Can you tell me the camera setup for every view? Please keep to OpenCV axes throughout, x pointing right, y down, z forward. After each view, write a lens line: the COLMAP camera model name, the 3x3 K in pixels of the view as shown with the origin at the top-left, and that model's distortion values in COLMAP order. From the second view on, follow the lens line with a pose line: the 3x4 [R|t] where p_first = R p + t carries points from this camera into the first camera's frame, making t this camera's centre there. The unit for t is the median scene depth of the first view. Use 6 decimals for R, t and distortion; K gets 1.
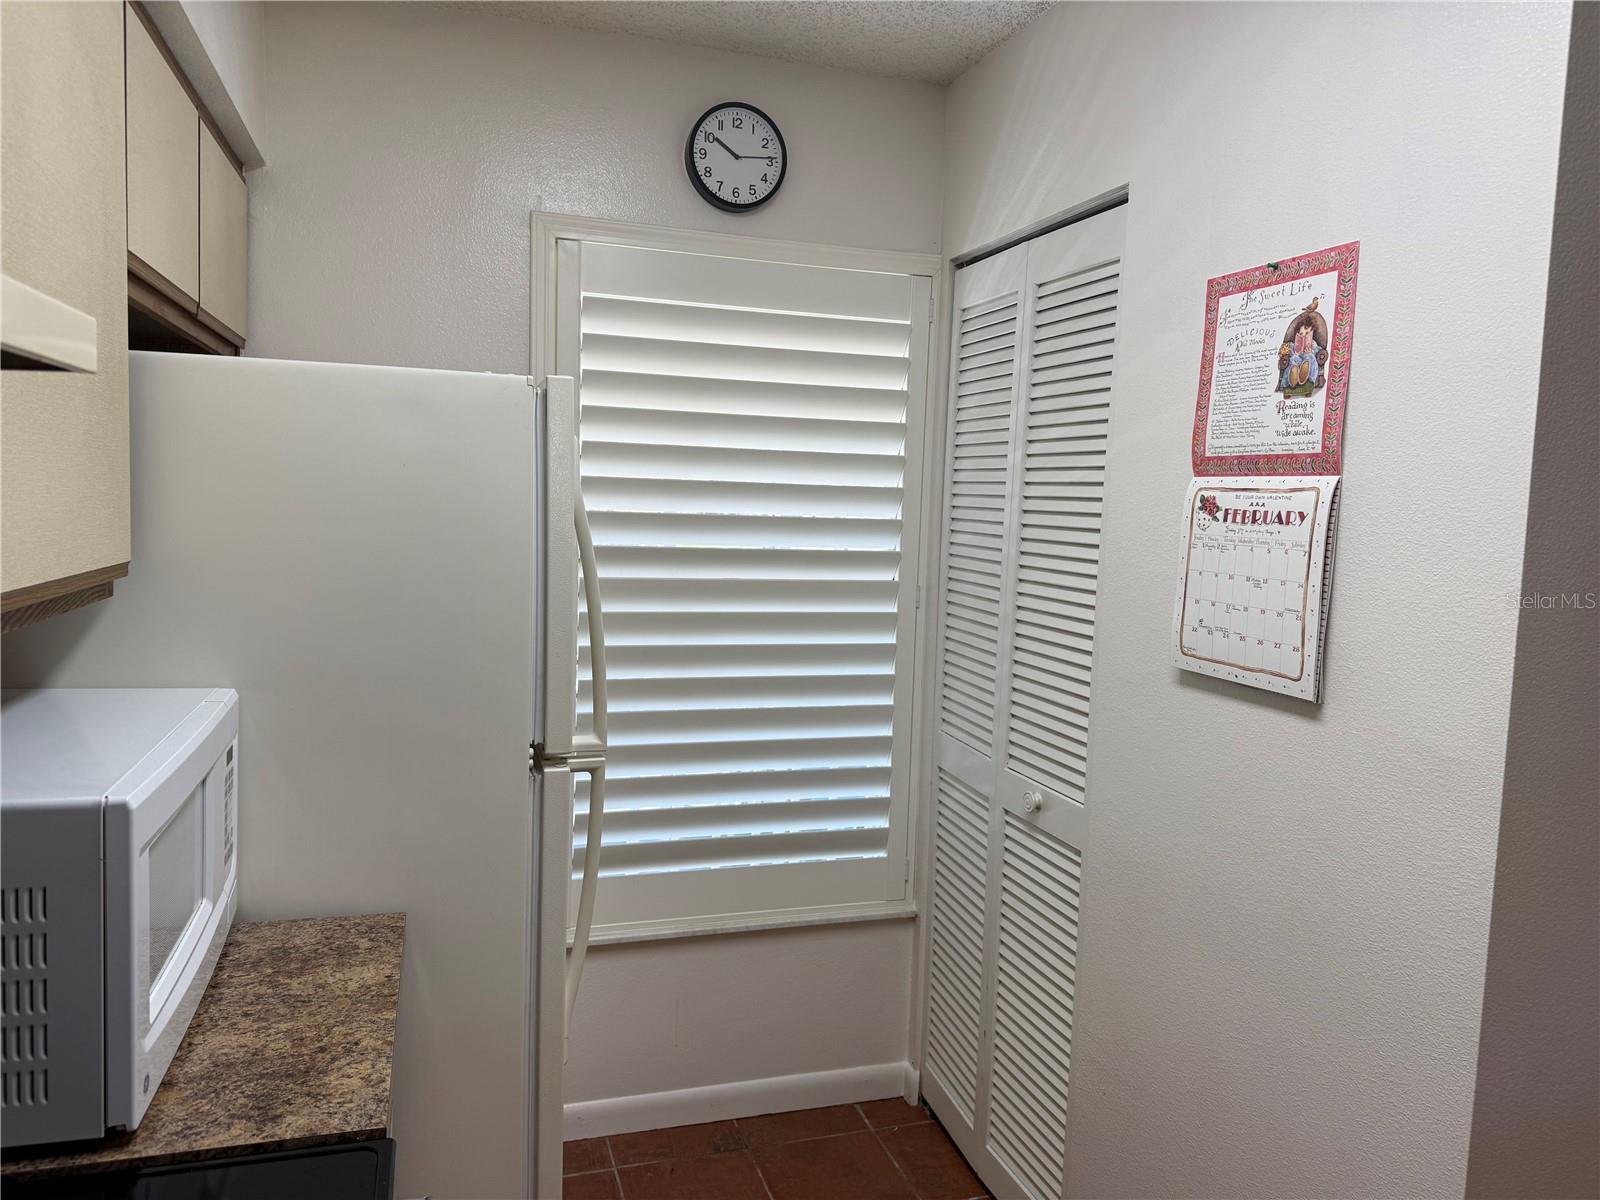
lens RADIAL K [[1131.7, 0, 793.8], [0, 1131.7, 613.7], [0, 0, 1]] dist [0.080557, -0.104812]
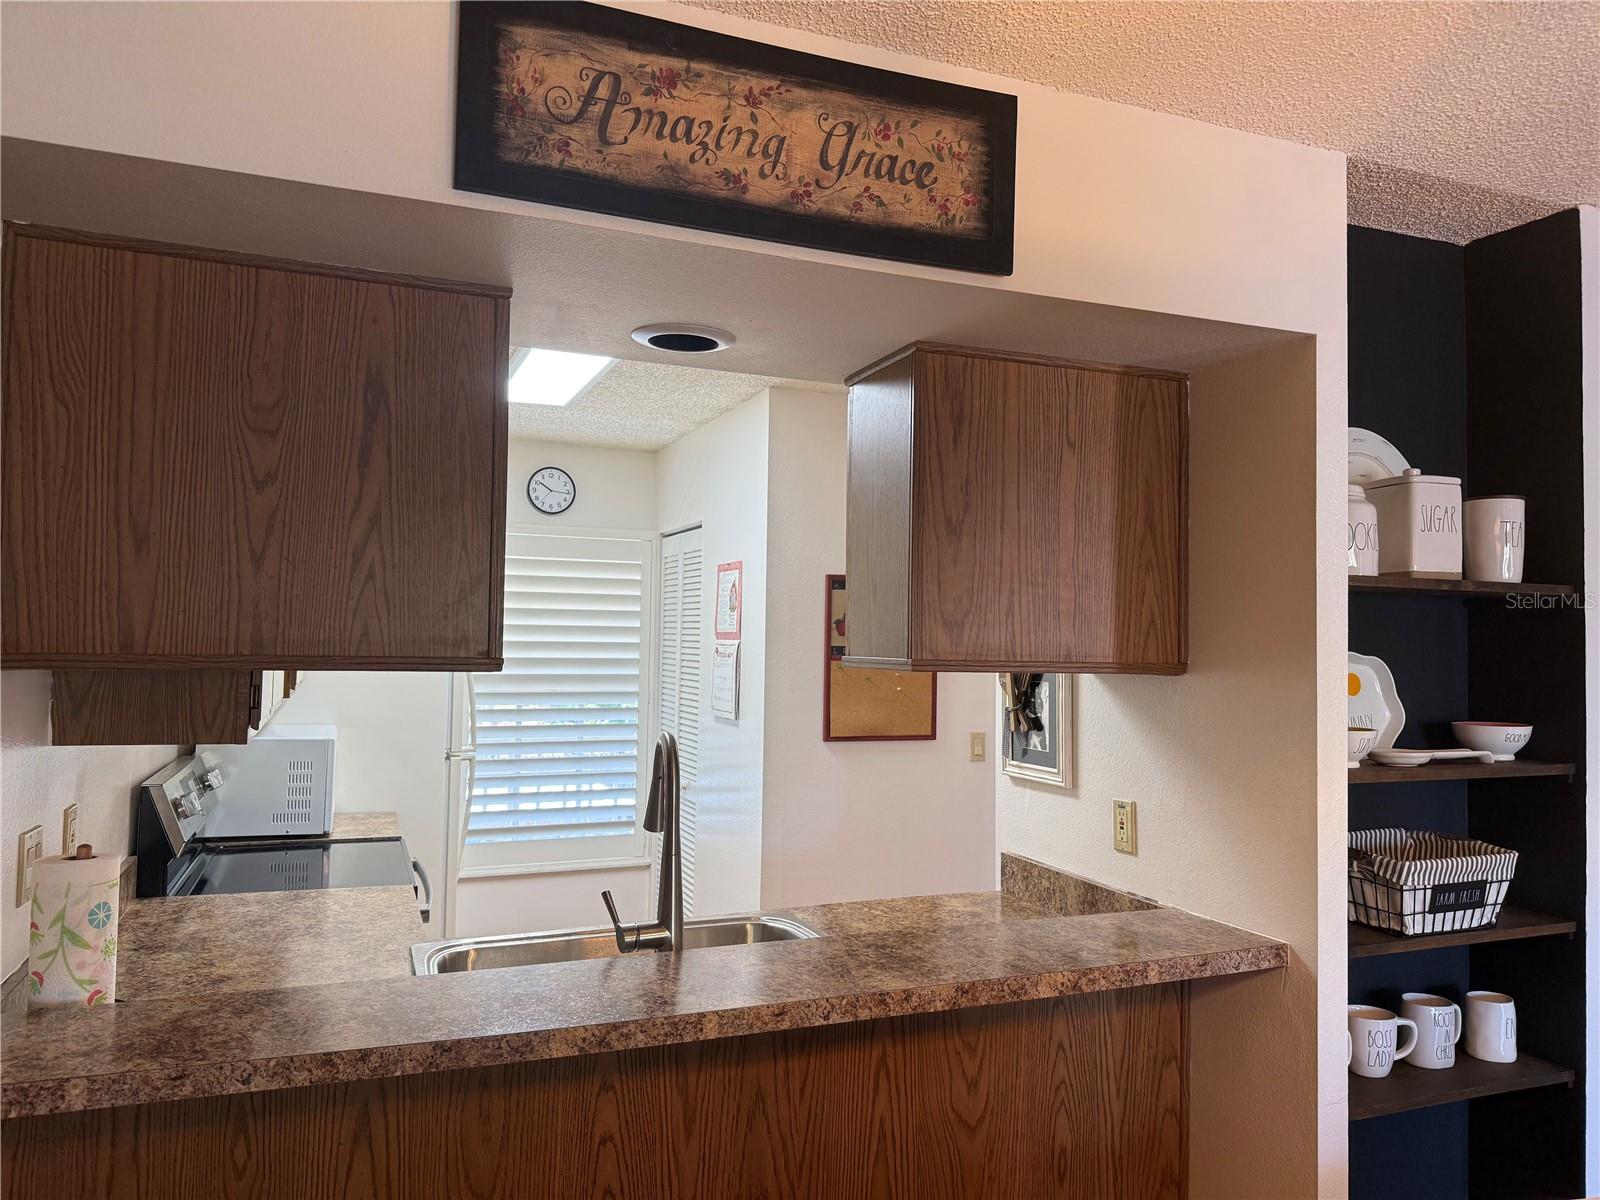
lens RADIAL K [[1131.7, 0, 815.2], [0, 1131.7, 600.6], [0, 0, 1]] dist [0.080557, -0.104812]
pose [[0.996494, -0.017518, 0.081814, 0.402440], [0.028336, 0.990711, -0.132998, 0.149871], [-0.078724, 0.134850, 0.987734, -1.683613]]
